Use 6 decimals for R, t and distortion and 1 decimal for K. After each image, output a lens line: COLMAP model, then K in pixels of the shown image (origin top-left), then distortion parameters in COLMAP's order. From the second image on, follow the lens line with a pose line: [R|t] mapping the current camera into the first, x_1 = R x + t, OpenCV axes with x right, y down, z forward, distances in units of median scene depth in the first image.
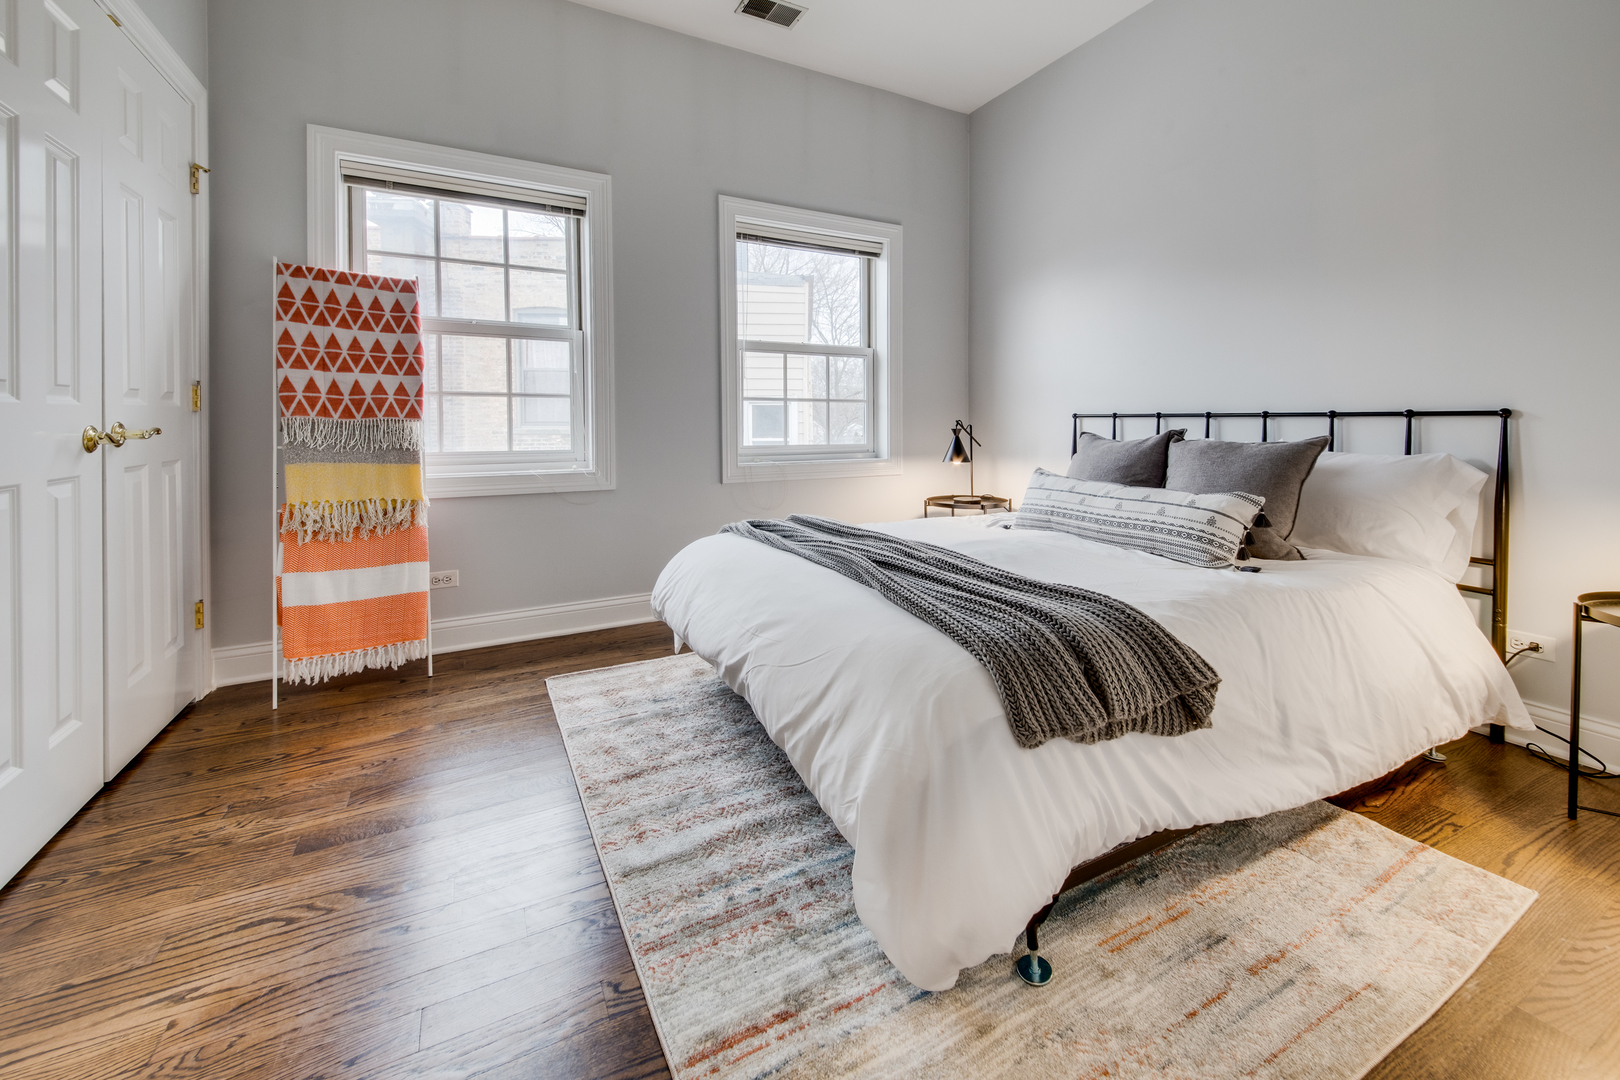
lens RADIAL K [[645.0, 0, 809.7], [0, 645.0, 429.1], [0, 0, 1]] dist [-0.000986, -0.004837]
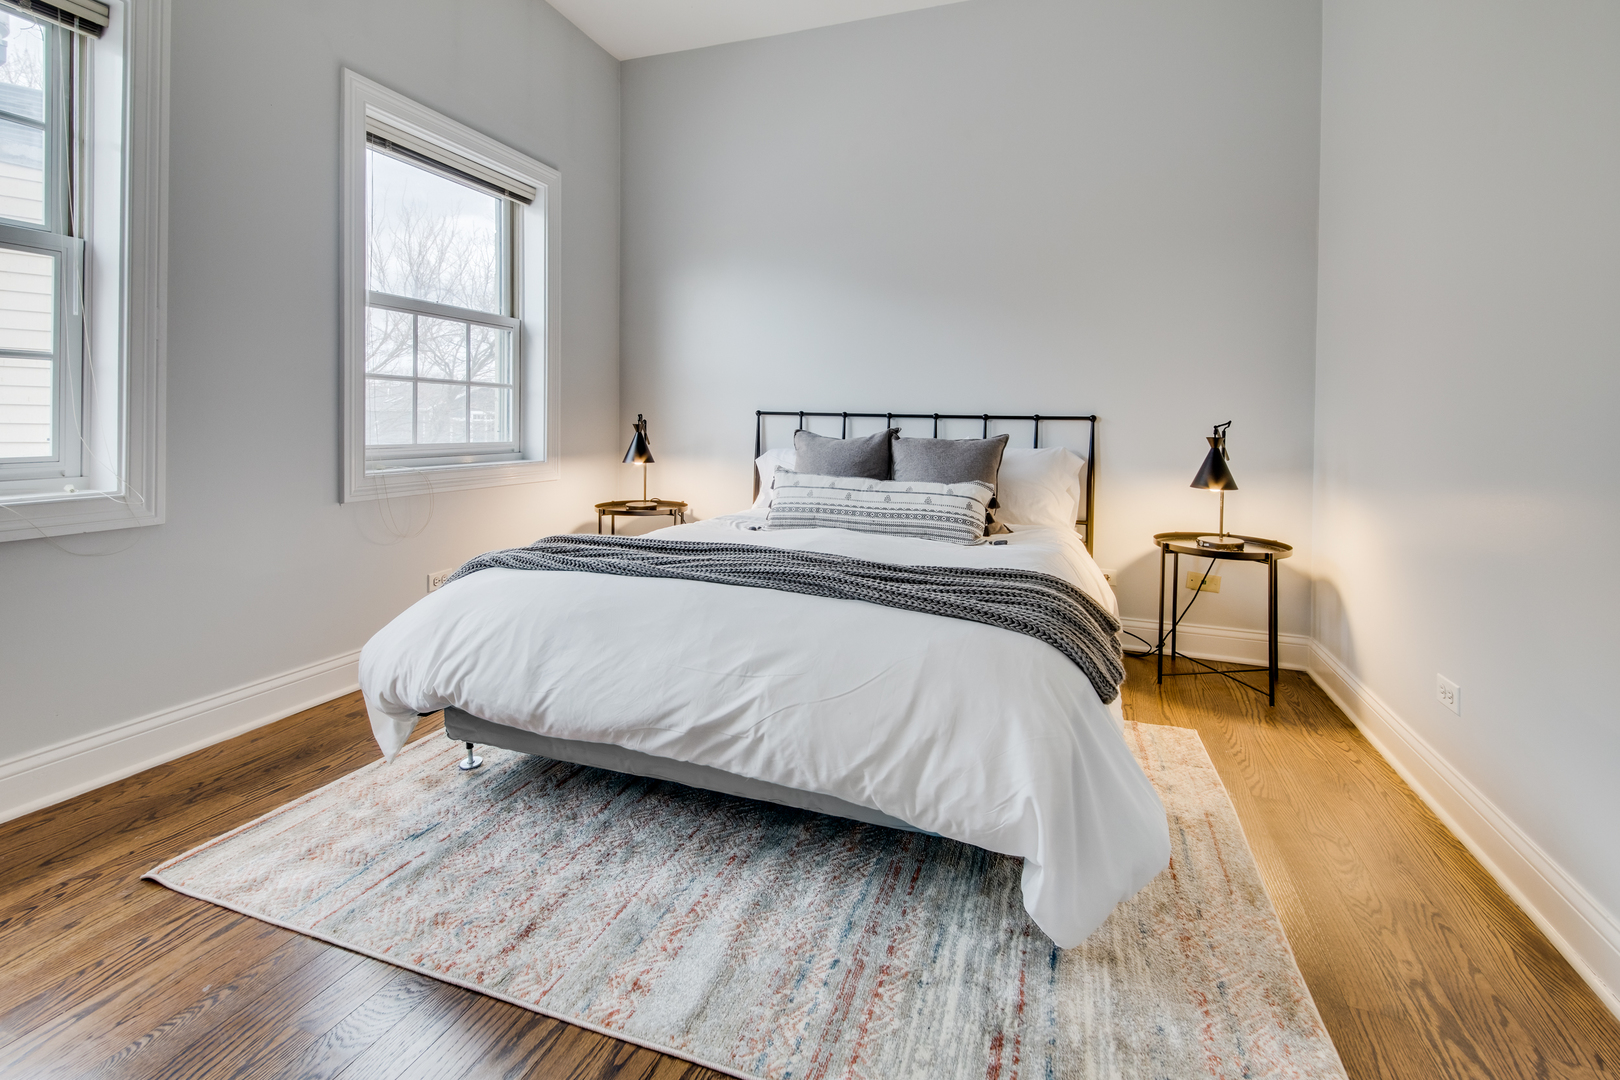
lens RADIAL K [[752.8, 0, 788.3], [0, 752.8, 429.1], [0, 0, 1]] dist [0.014021, -0.005392]
pose [[0.743099, 0.004667, 0.669165, -0.425800], [-0.011233, 0.999922, 0.005500, -0.001801], [-0.669087, -0.011604, 0.743093, 0.156272]]
